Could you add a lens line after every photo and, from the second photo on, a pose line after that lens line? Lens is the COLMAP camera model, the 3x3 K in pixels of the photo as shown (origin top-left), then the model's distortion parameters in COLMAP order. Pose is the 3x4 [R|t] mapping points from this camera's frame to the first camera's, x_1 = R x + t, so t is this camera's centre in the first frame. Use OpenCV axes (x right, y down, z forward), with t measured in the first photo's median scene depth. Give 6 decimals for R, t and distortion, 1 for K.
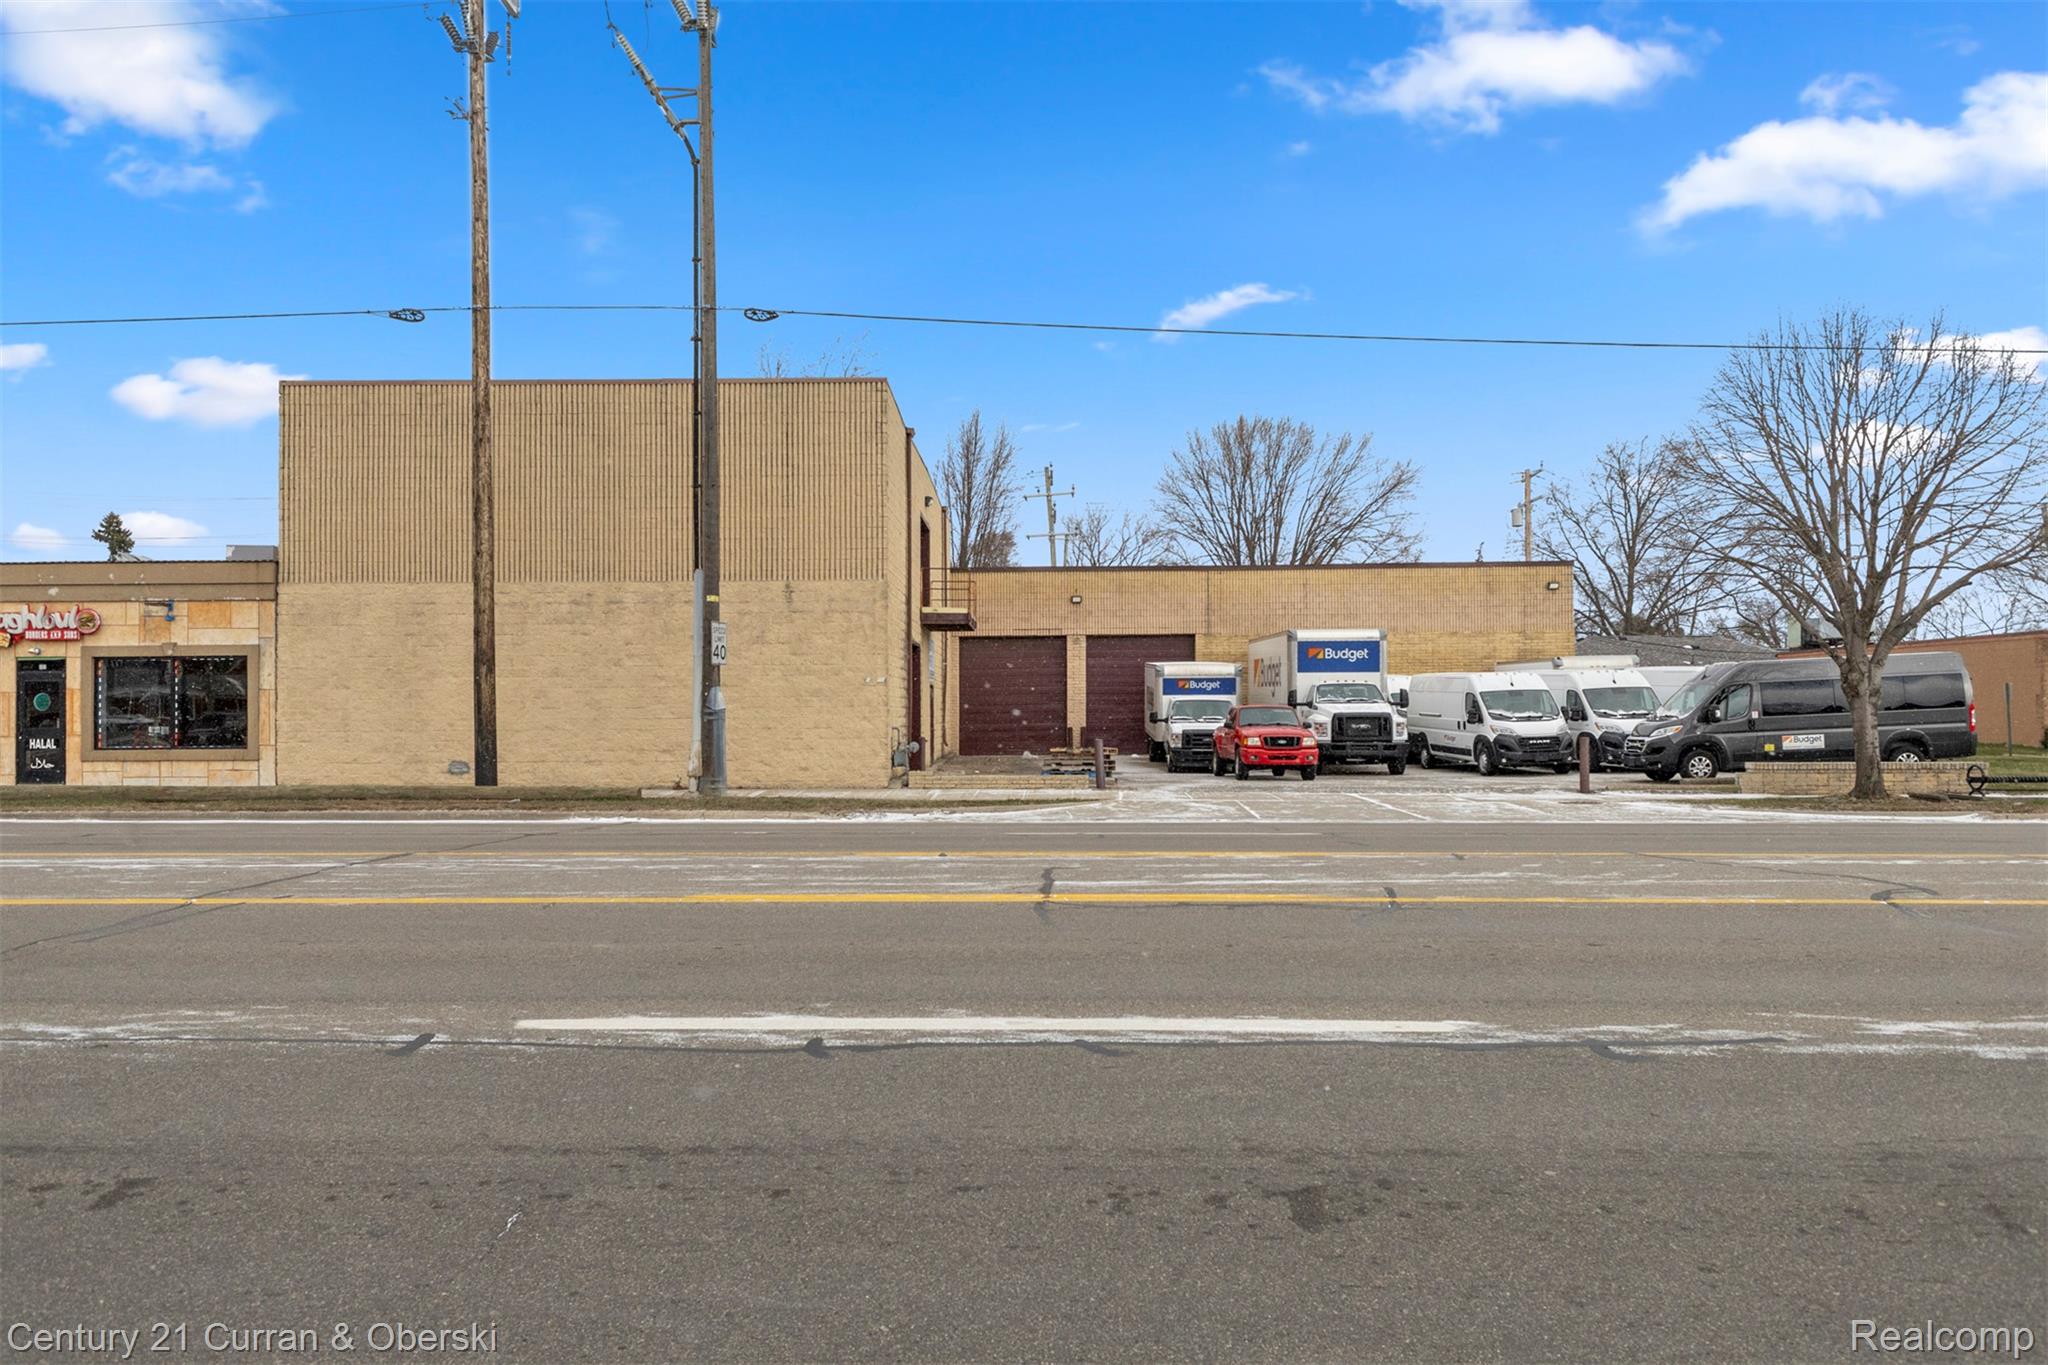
lens RADIAL K [[1359.4, 0, 1026.2], [0, 1359.4, 704.1], [0, 0, 1]] dist [0.034382, -0.000881]
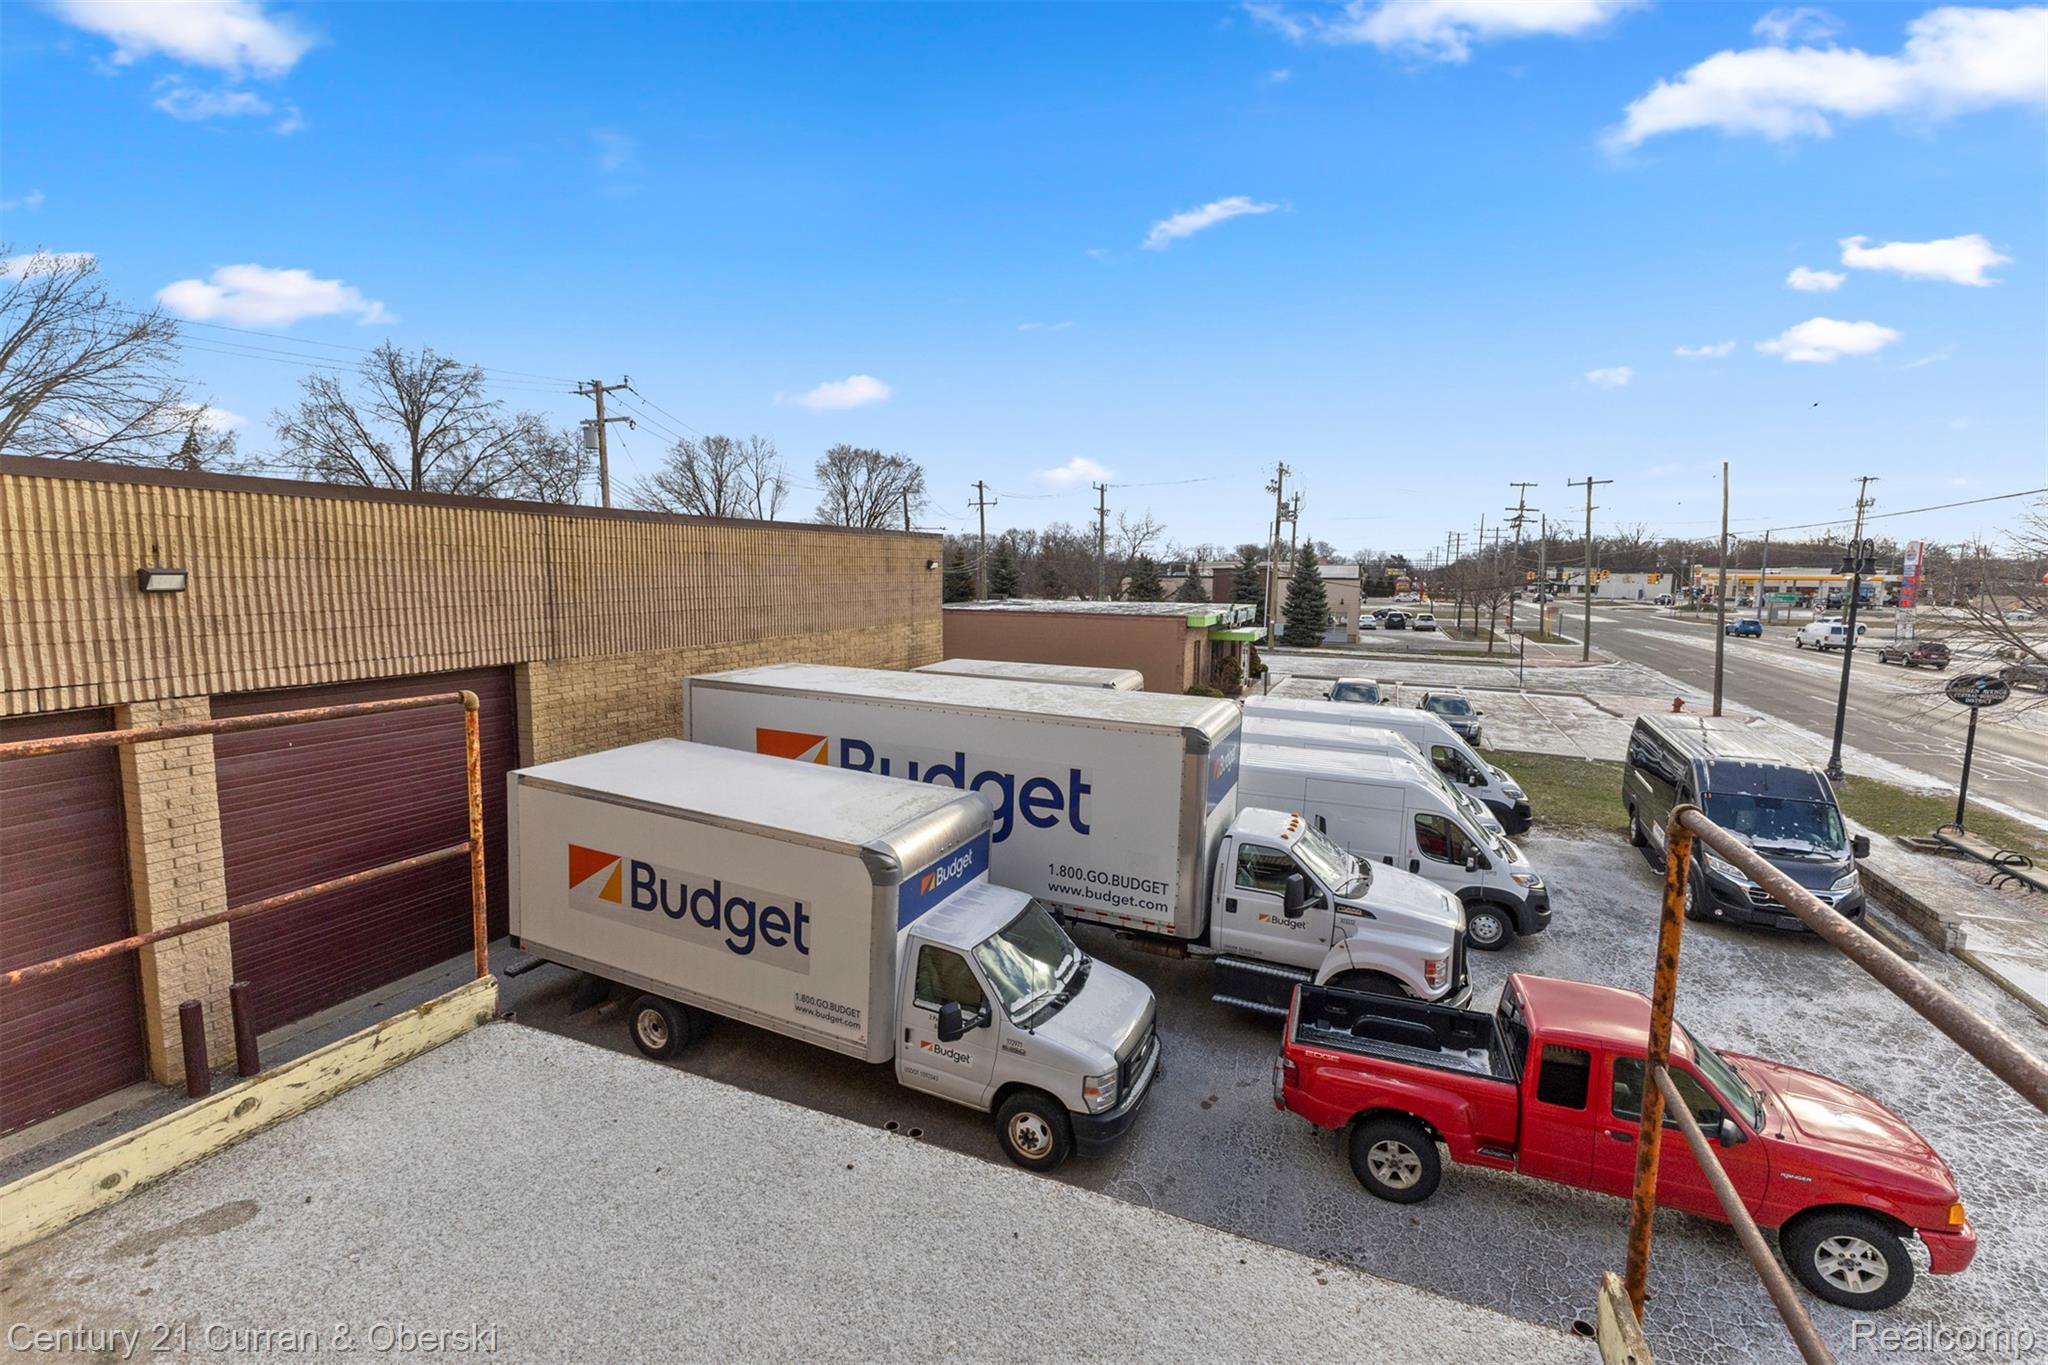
lens RADIAL K [[885.1, 0, 1027.9], [0, 885.1, 677.9], [0, 0, 1]] dist [0.011112, -0.000019]
pose [[0.376277, -0.098766, 0.921228, -0.099839], [-0.020066, 0.993200, 0.114678, -0.111222], [-0.926290, -0.061636, 0.371736, 1.027507]]
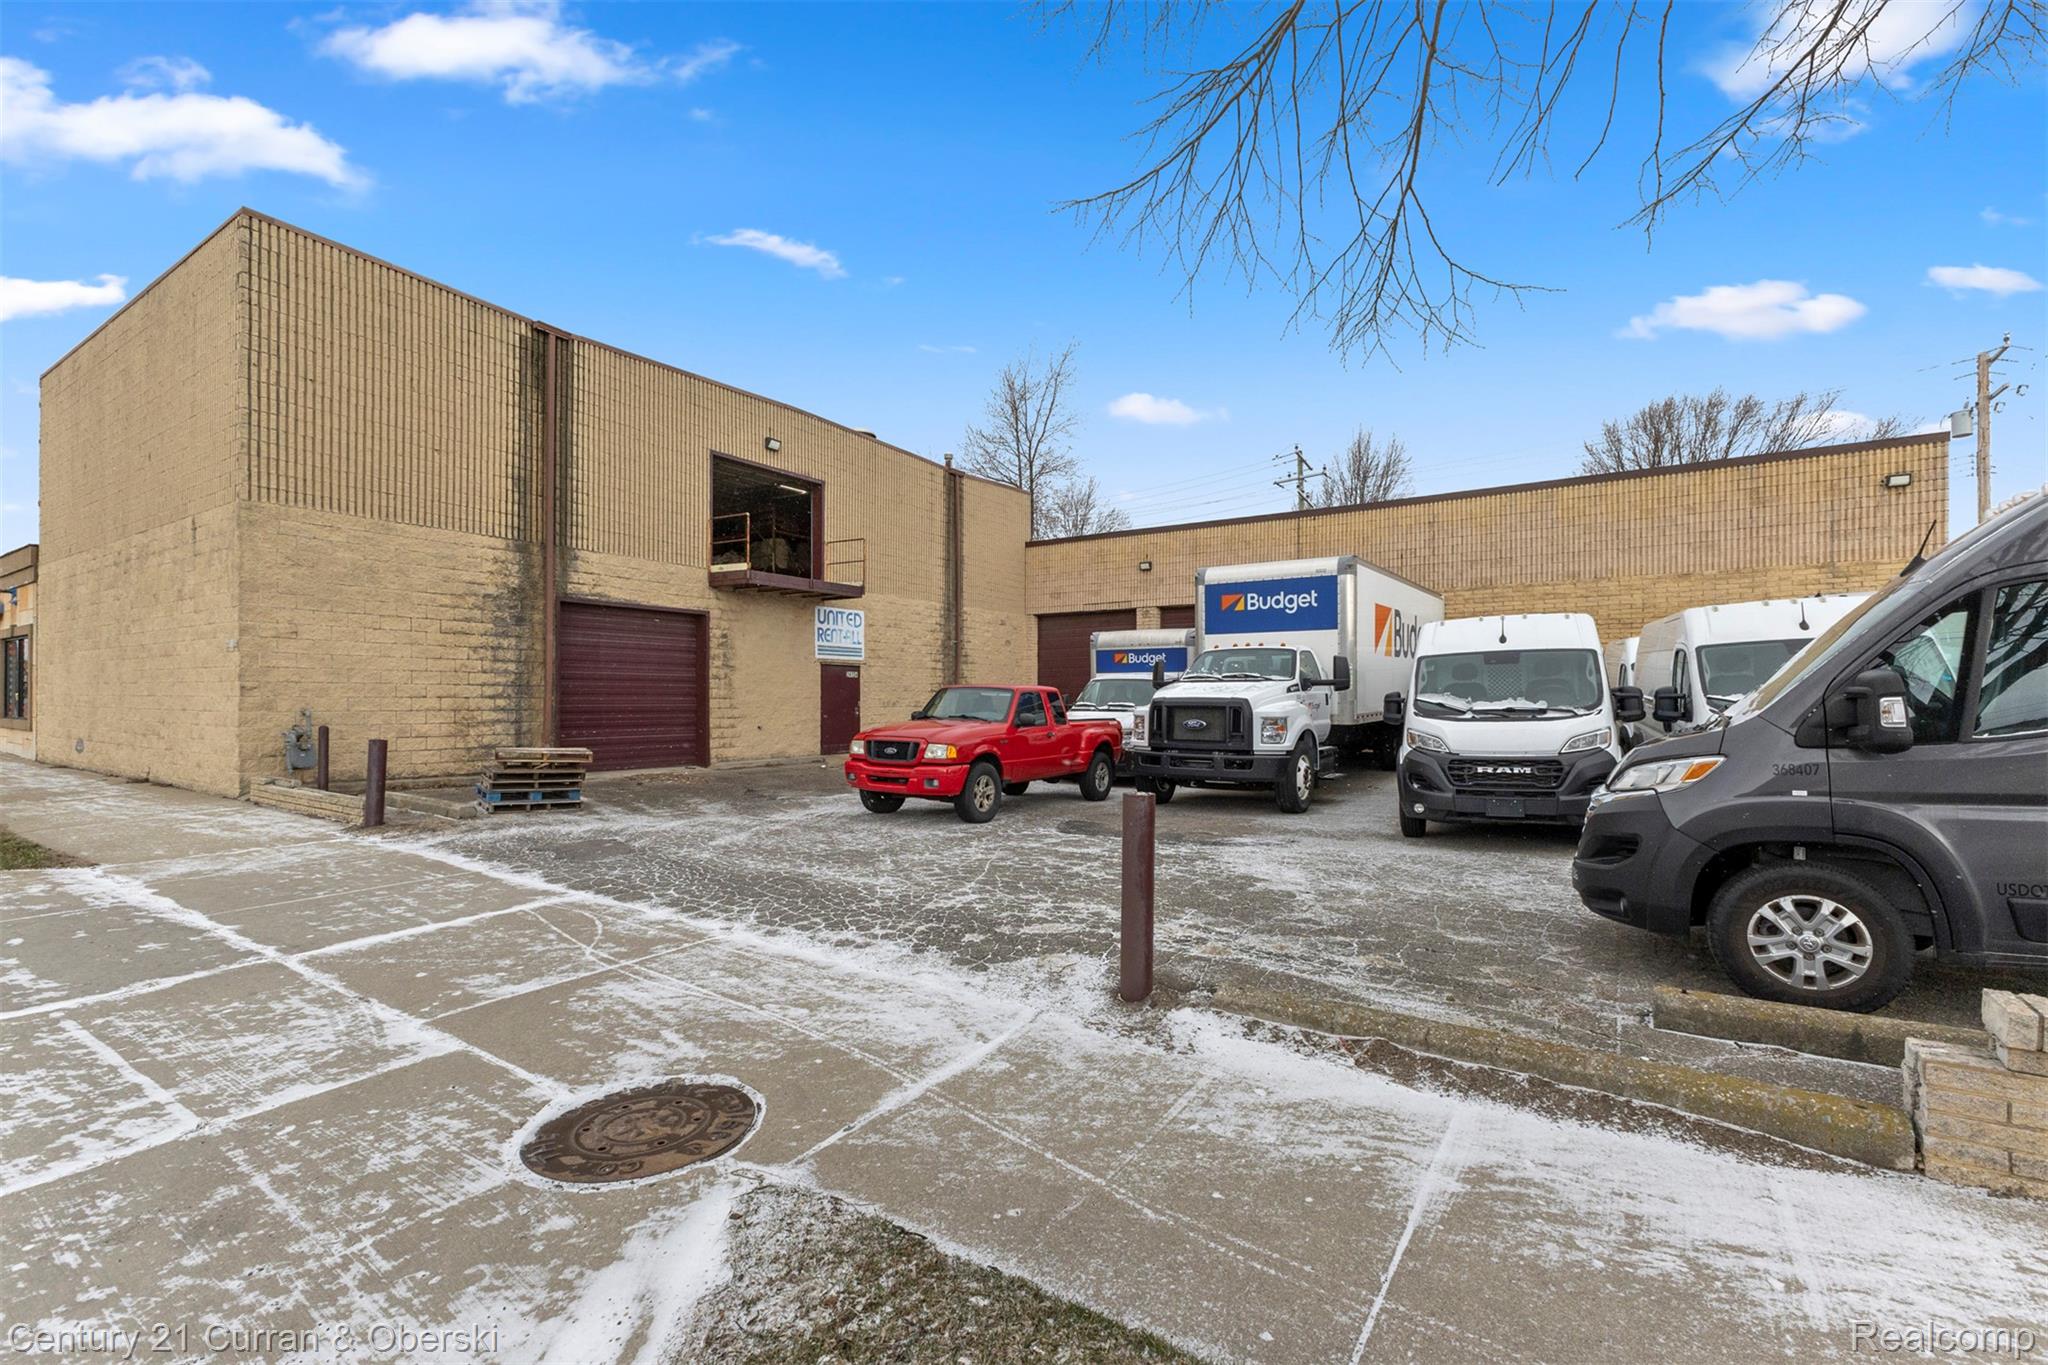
lens RADIAL K [[885.1, 0, 1020.4], [0, 885.1, 691.8], [0, 0, 1]] dist [0.011112, -0.000019]
pose [[0.838417, 0.005305, -0.545003, 0.381047], [-0.004749, 0.999986, 0.002428, 0.003264], [0.545008, 0.000553, 0.838431, 0.658375]]
